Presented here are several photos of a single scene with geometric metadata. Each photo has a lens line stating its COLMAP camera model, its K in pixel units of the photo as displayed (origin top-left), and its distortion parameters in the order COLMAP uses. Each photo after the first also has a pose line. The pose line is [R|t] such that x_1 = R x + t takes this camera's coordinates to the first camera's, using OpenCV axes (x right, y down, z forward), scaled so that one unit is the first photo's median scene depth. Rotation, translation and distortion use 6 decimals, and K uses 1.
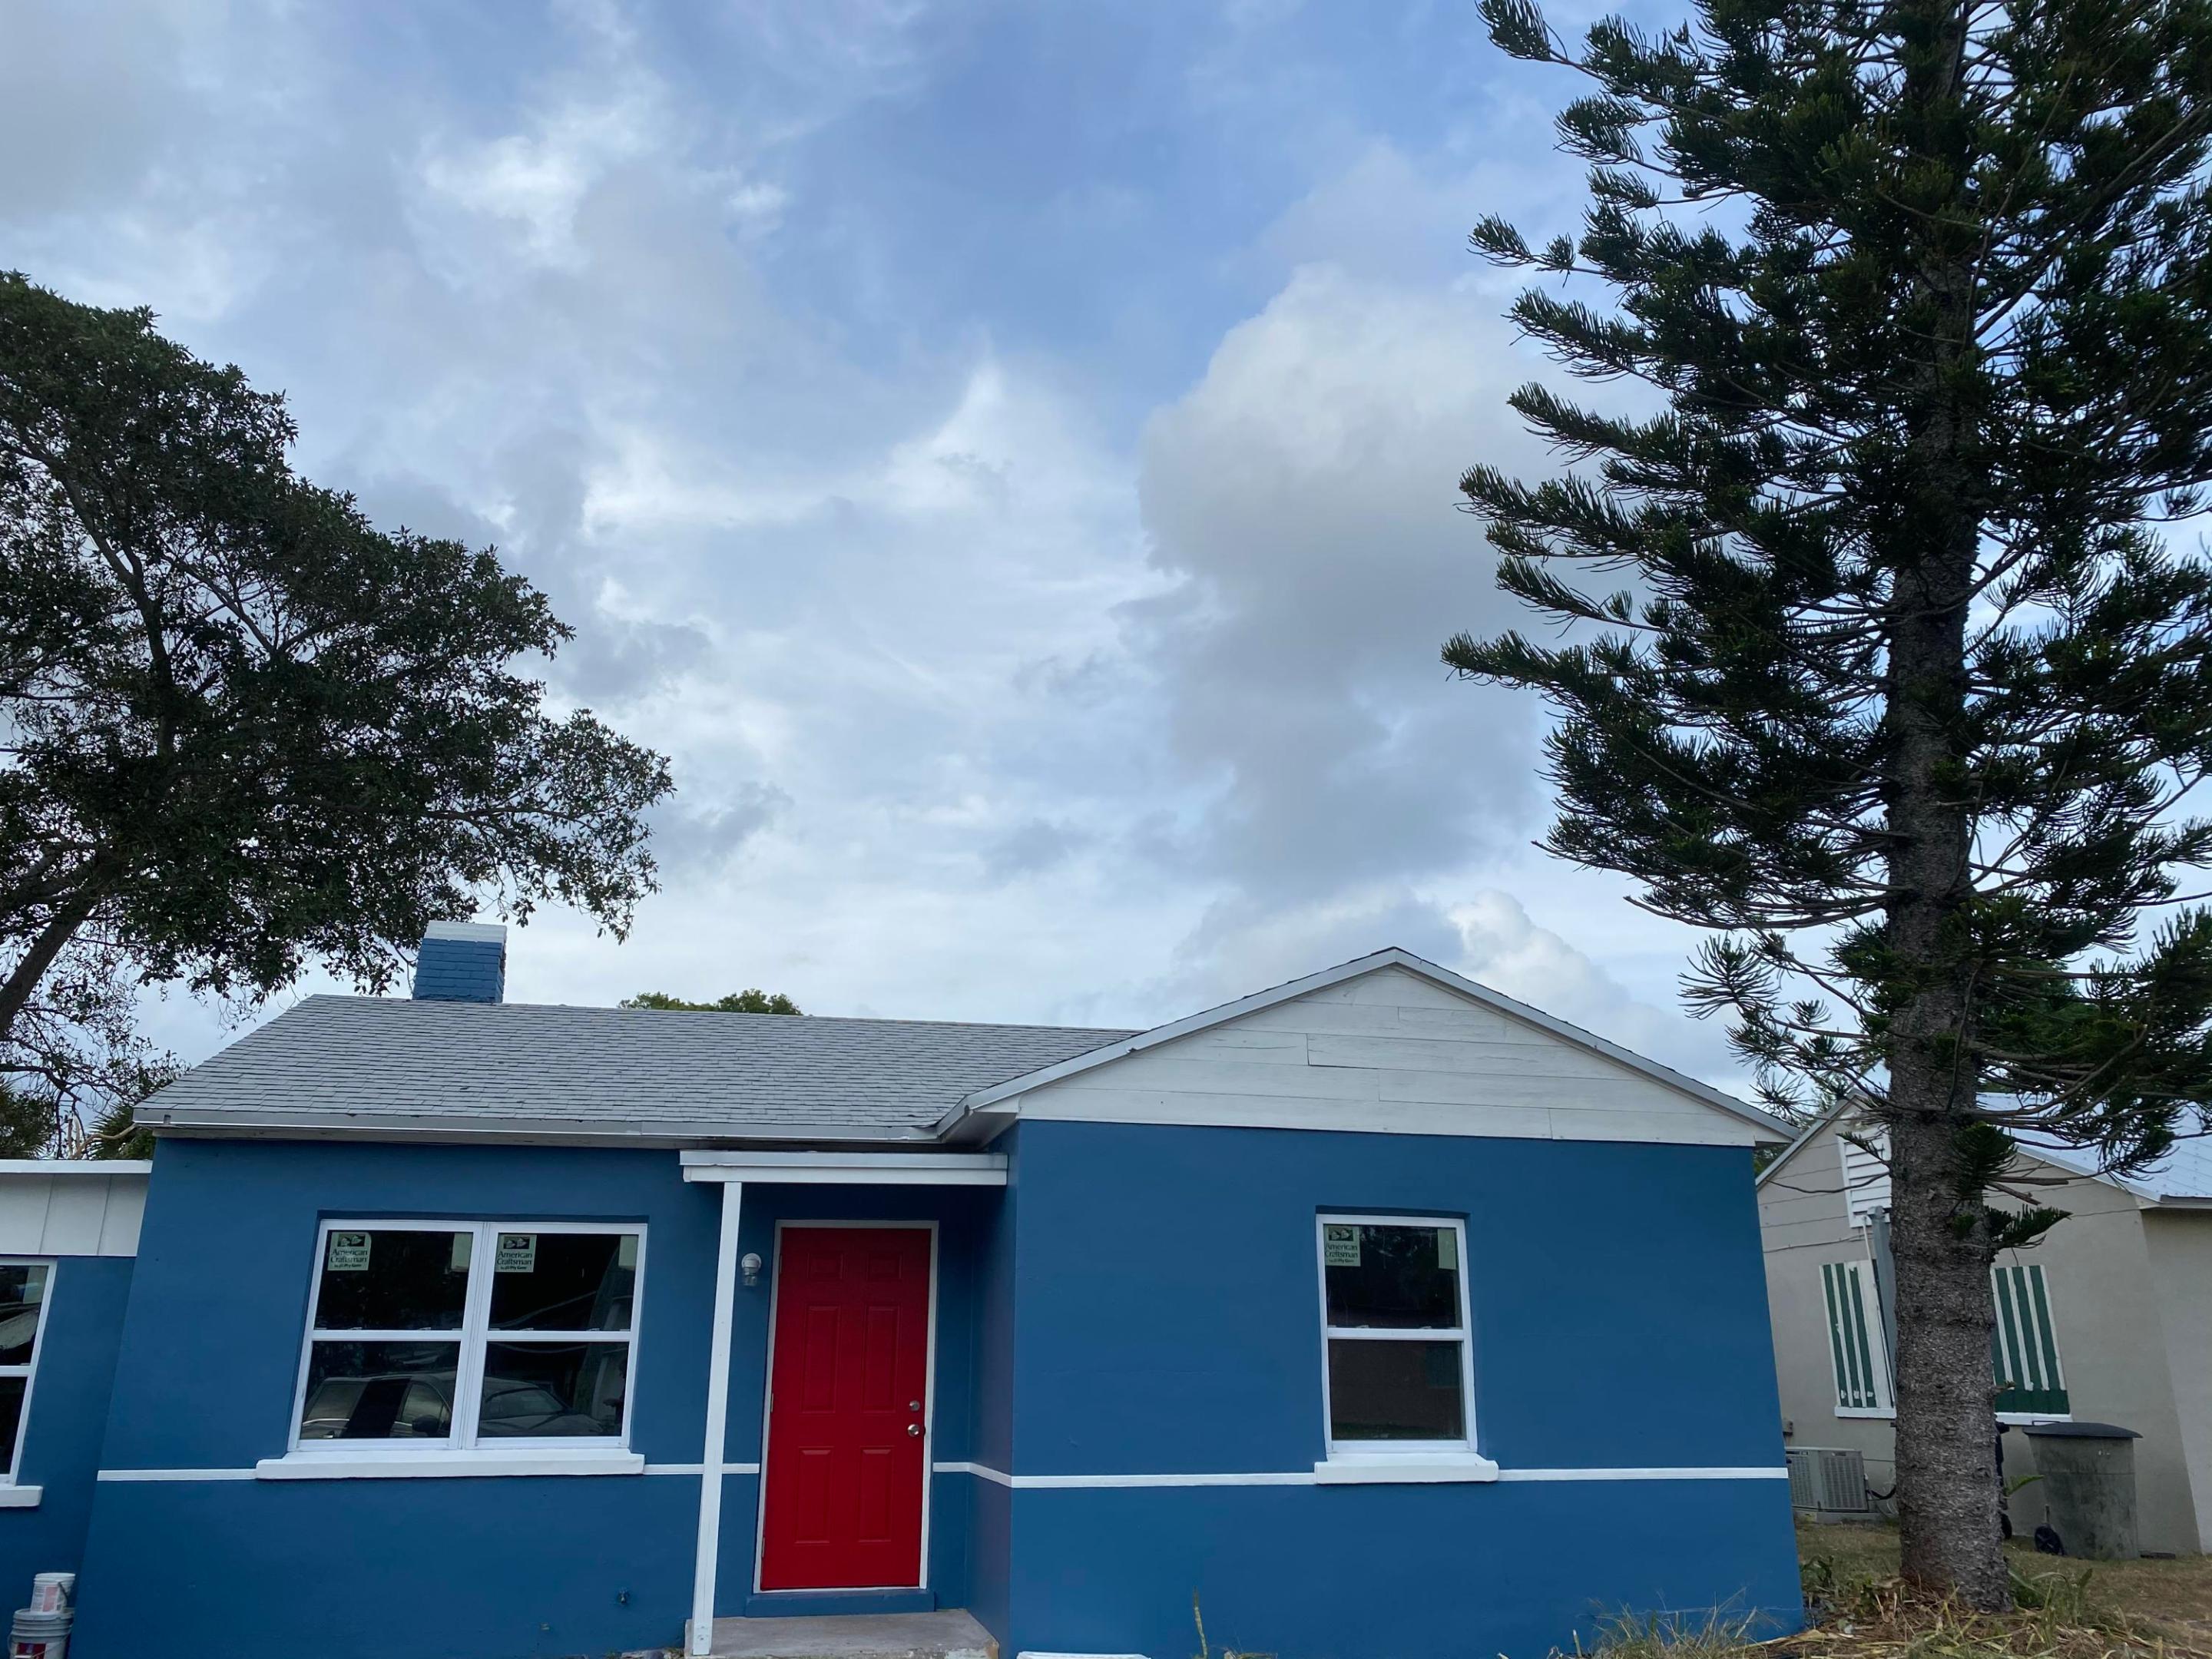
lens RADIAL K [[1694.3, 0, 1092.3], [0, 1694.3, 829.0], [0, 0, 1]] dist [0.015313, -0.011847]
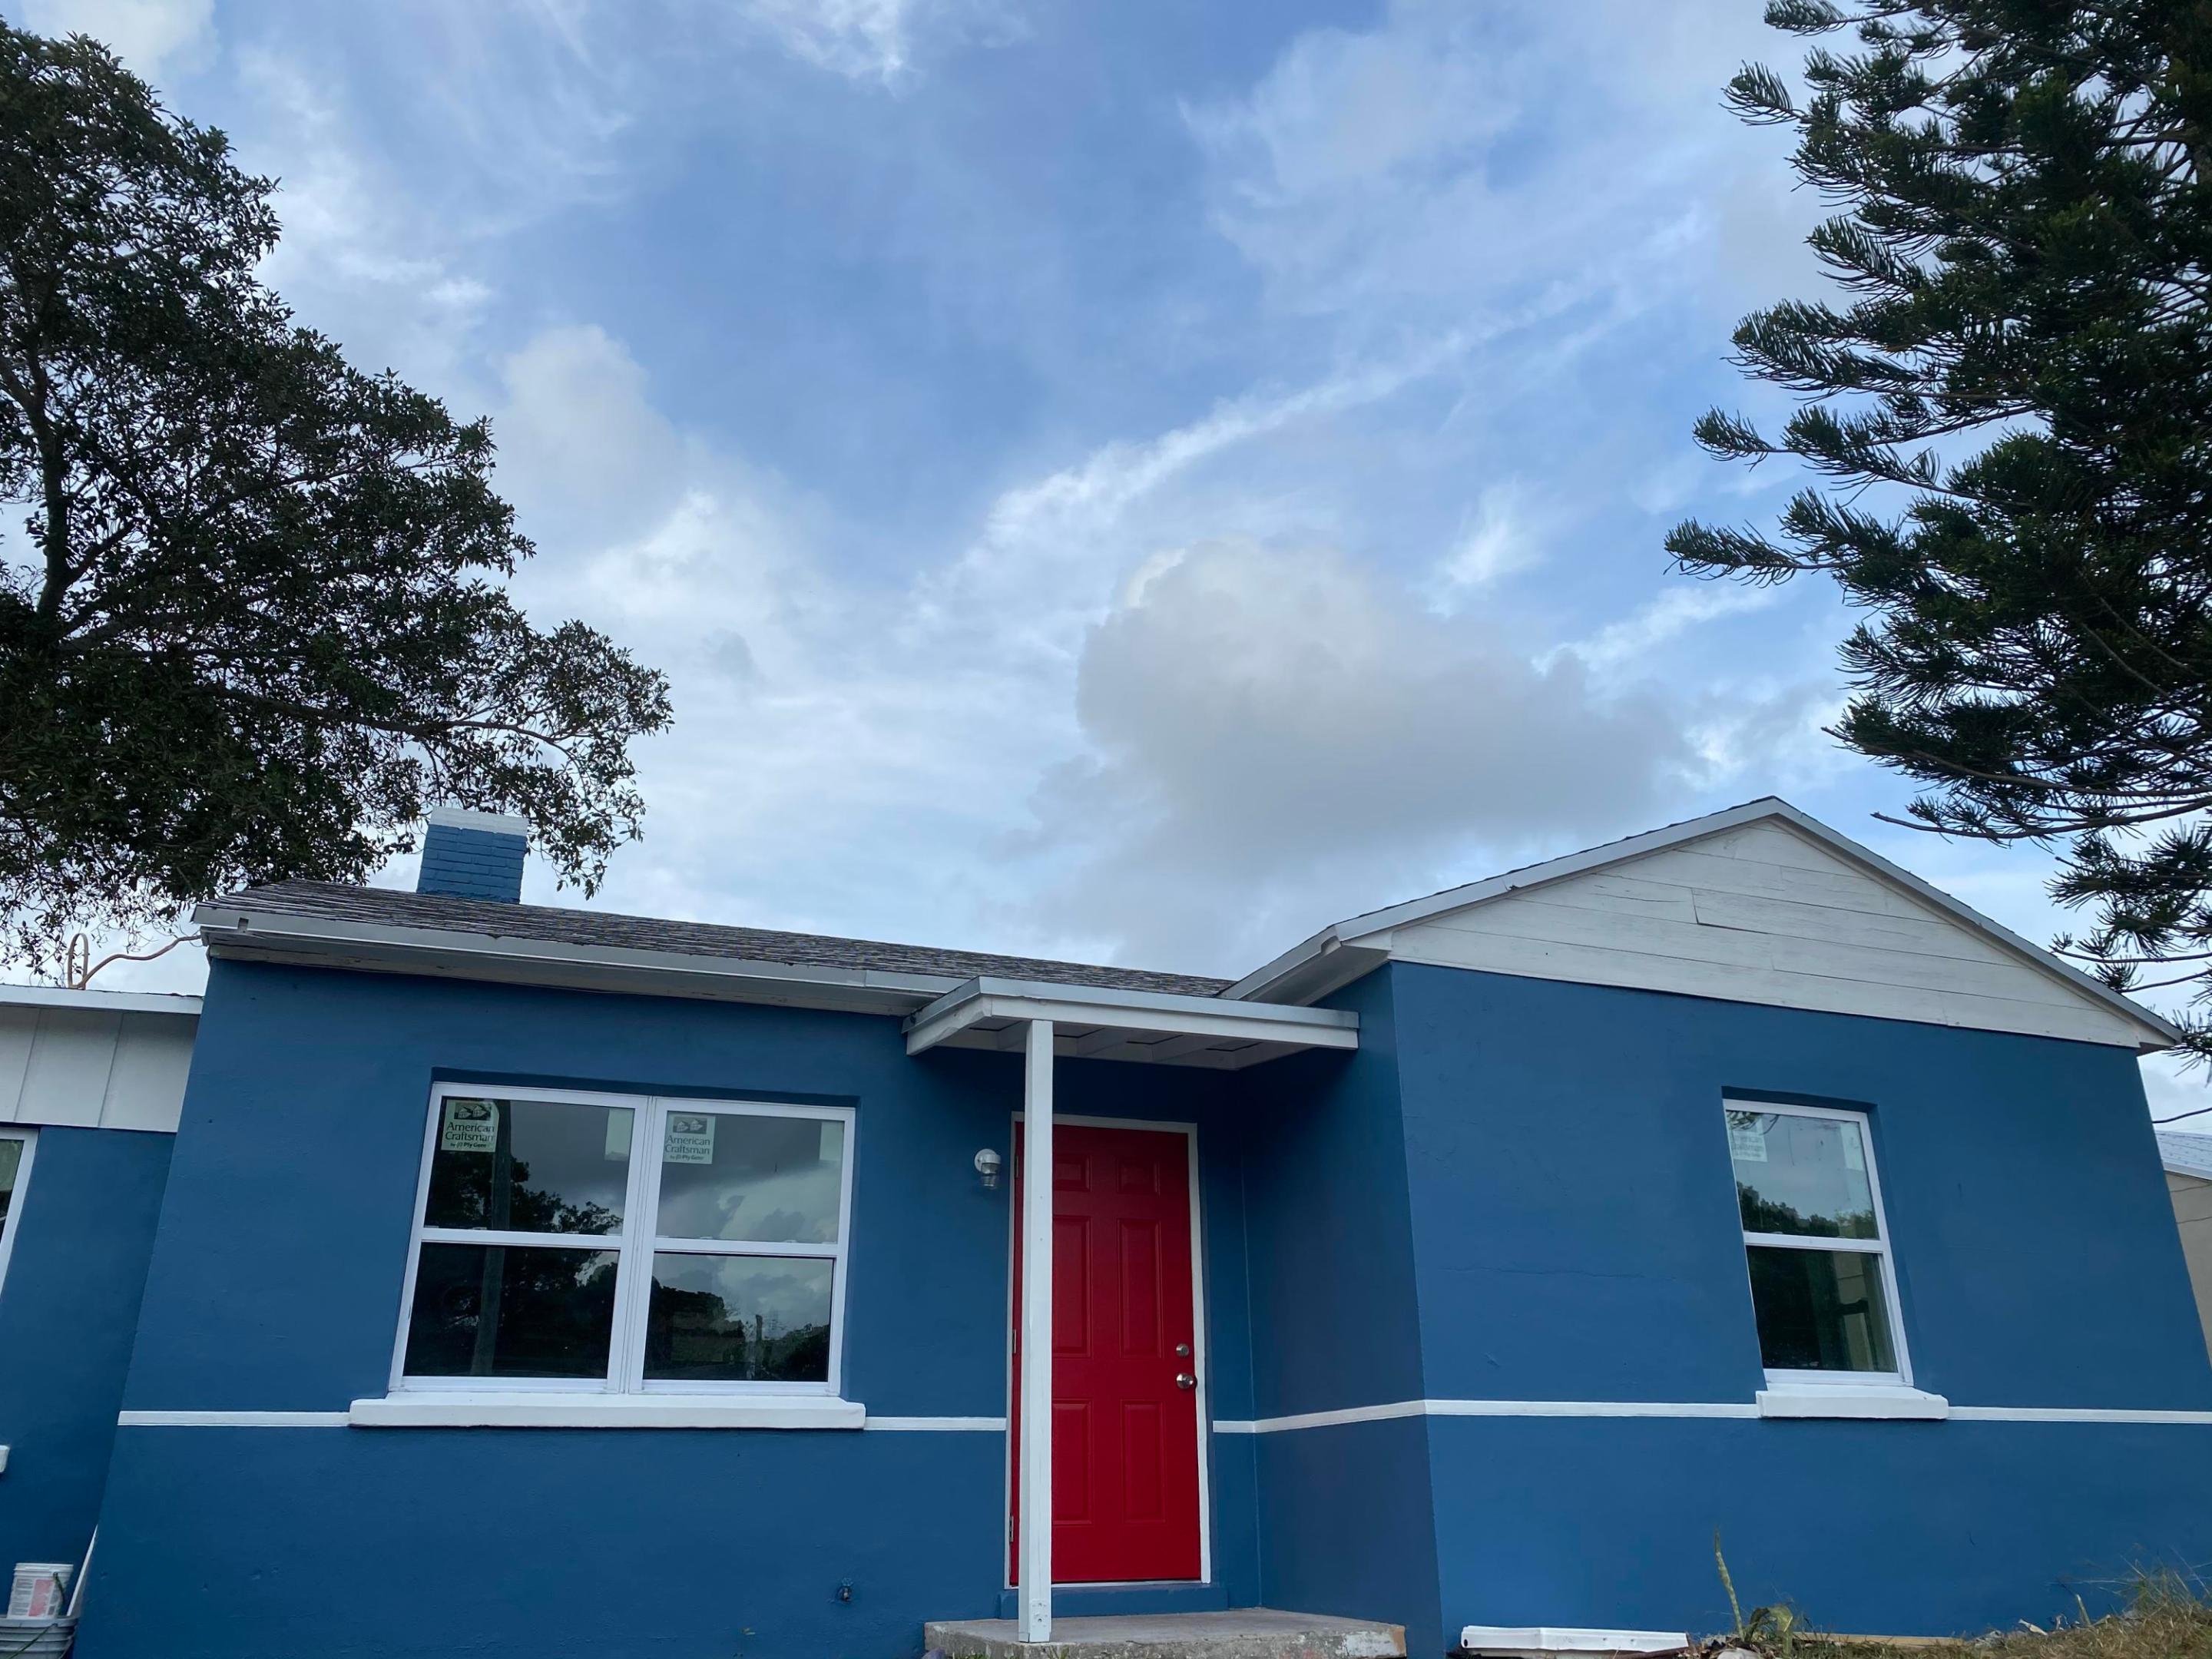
lens RADIAL K [[1694.3, 0, 1111.3], [0, 1694.3, 827.8], [0, 0, 1]] dist [0.015313, -0.011847]
pose [[0.987192, 0.048424, 0.152013, -0.281179], [-0.036980, 0.996328, -0.077227, 0.166434], [-0.155194, 0.070616, 0.985357, 0.218388]]
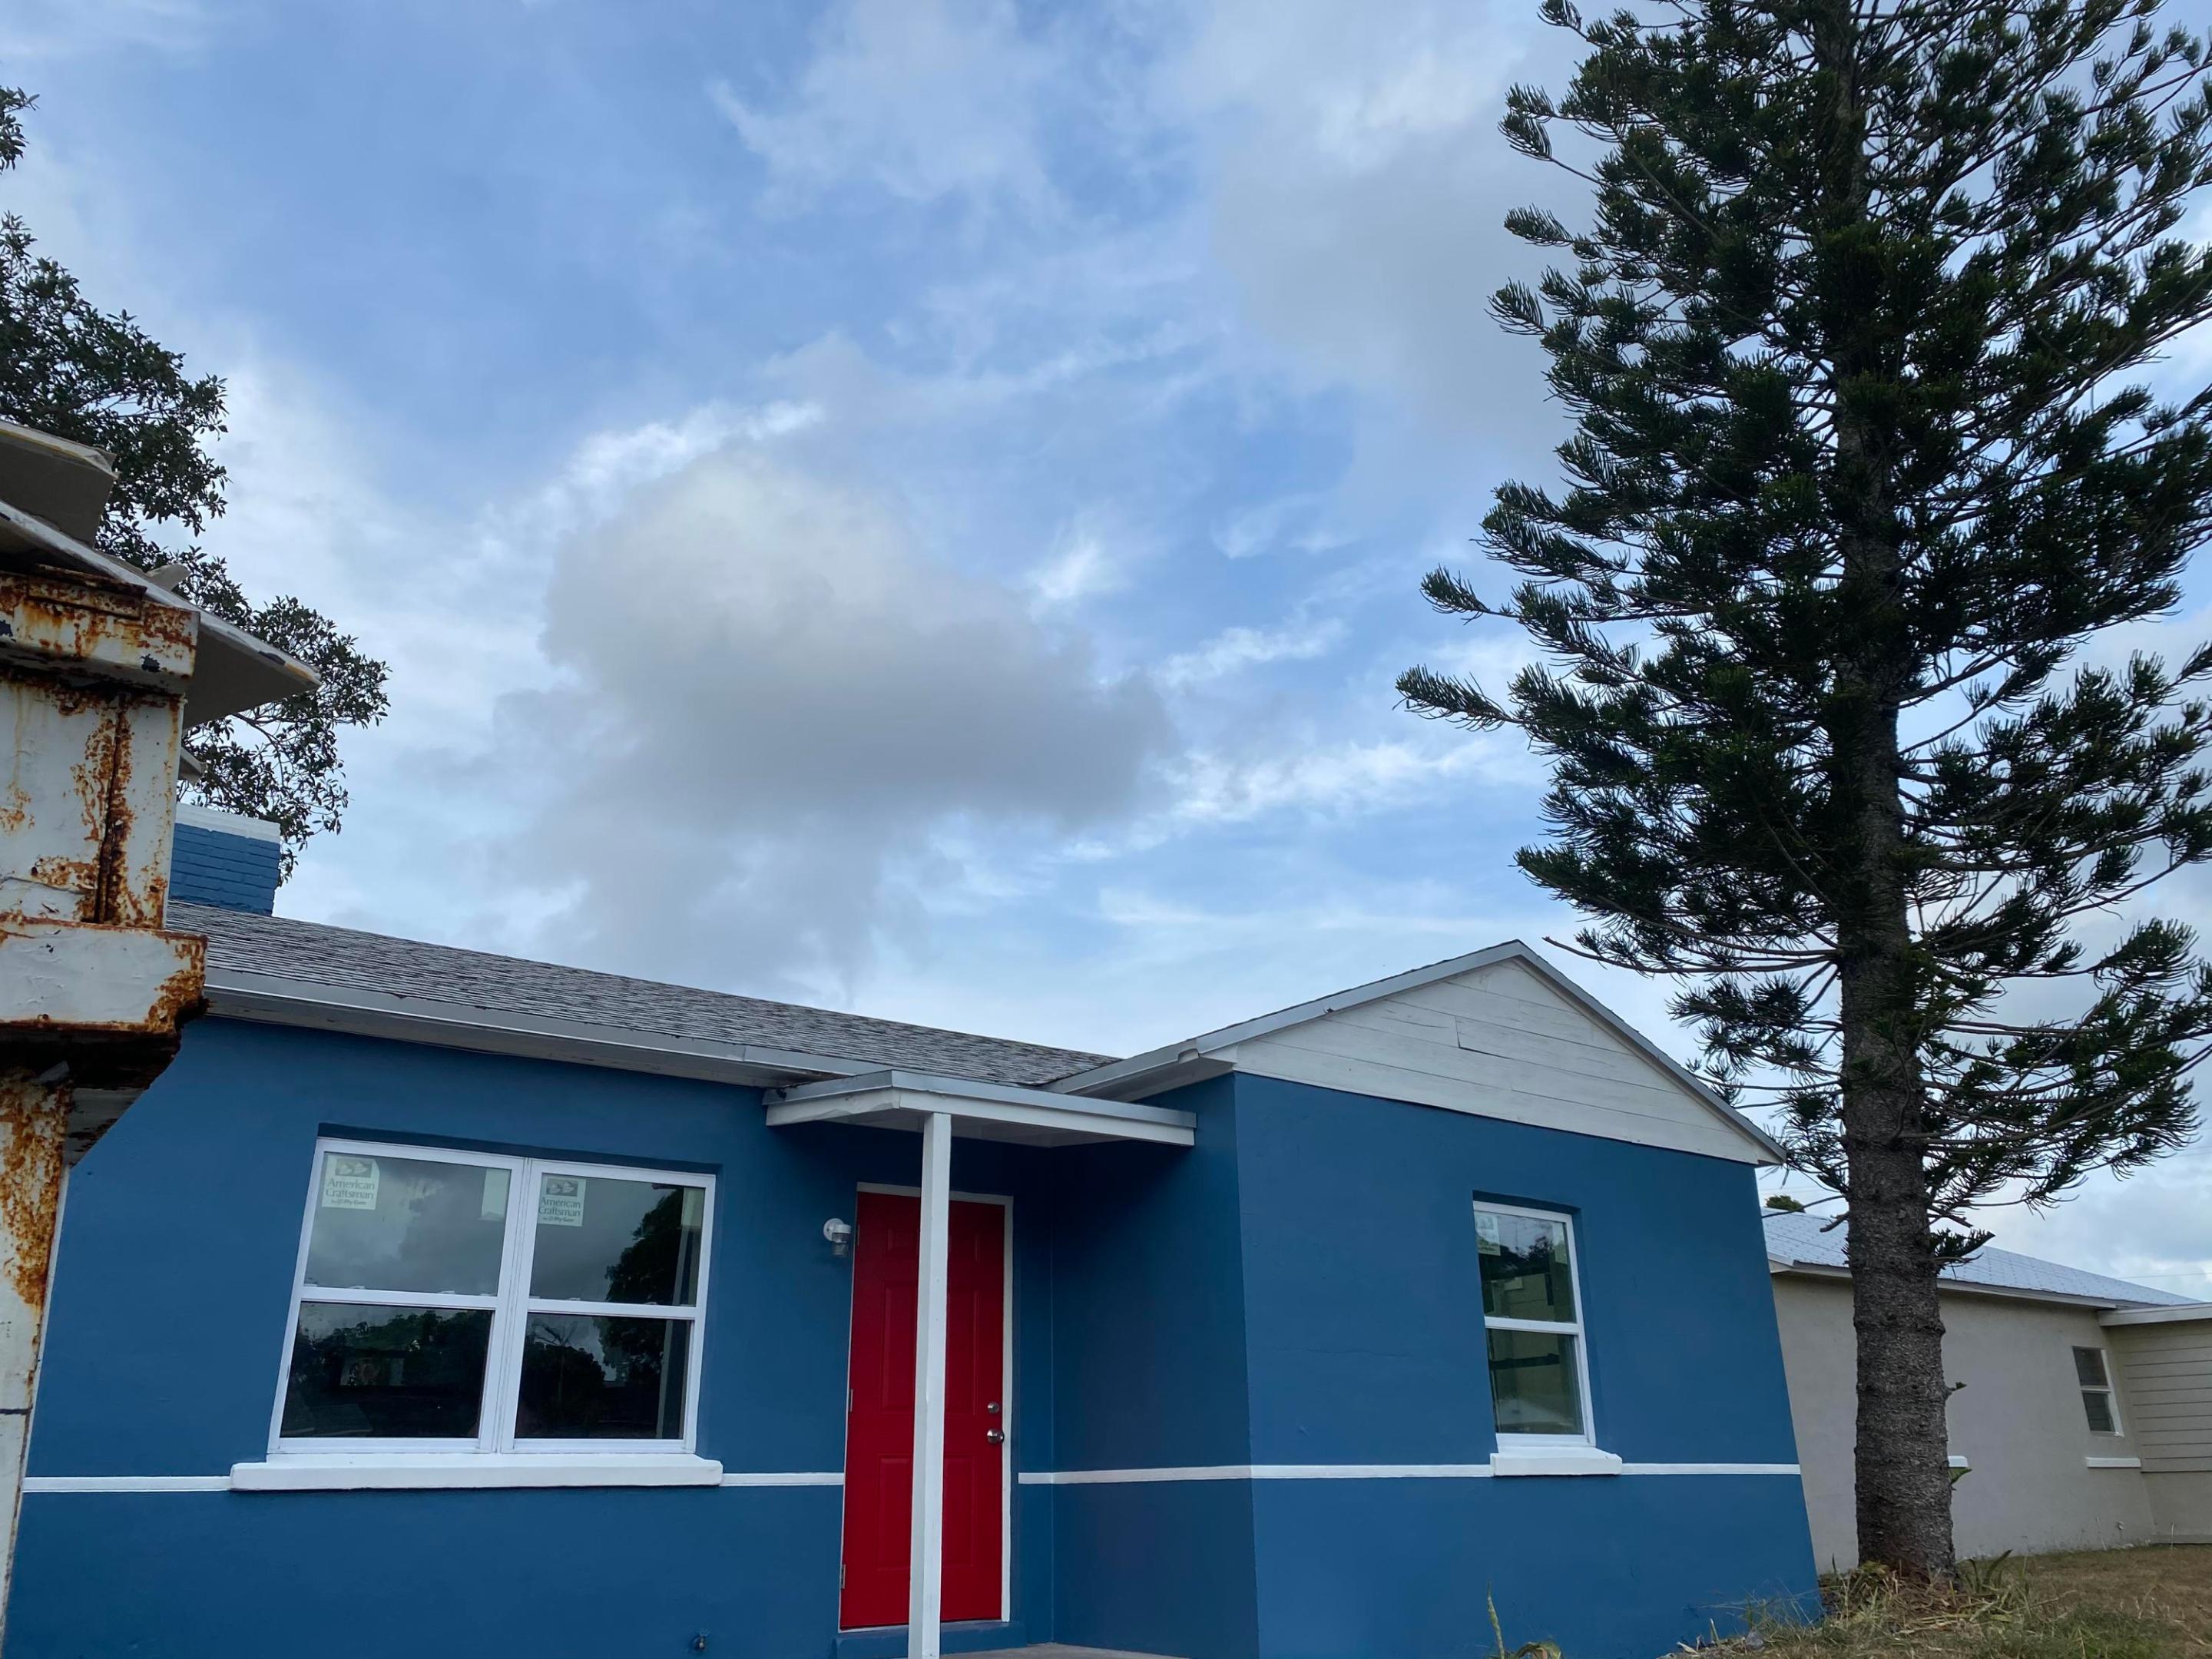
lens RADIAL K [[1694.3, 0, 1107.7], [0, 1694.3, 829.5], [0, 0, 1]] dist [0.015313, -0.011847]
pose [[0.905586, 0.141767, 0.399770, -0.457751], [-0.115301, 0.989278, -0.089631, 0.124988], [-0.408190, 0.035075, 0.912223, 0.186620]]
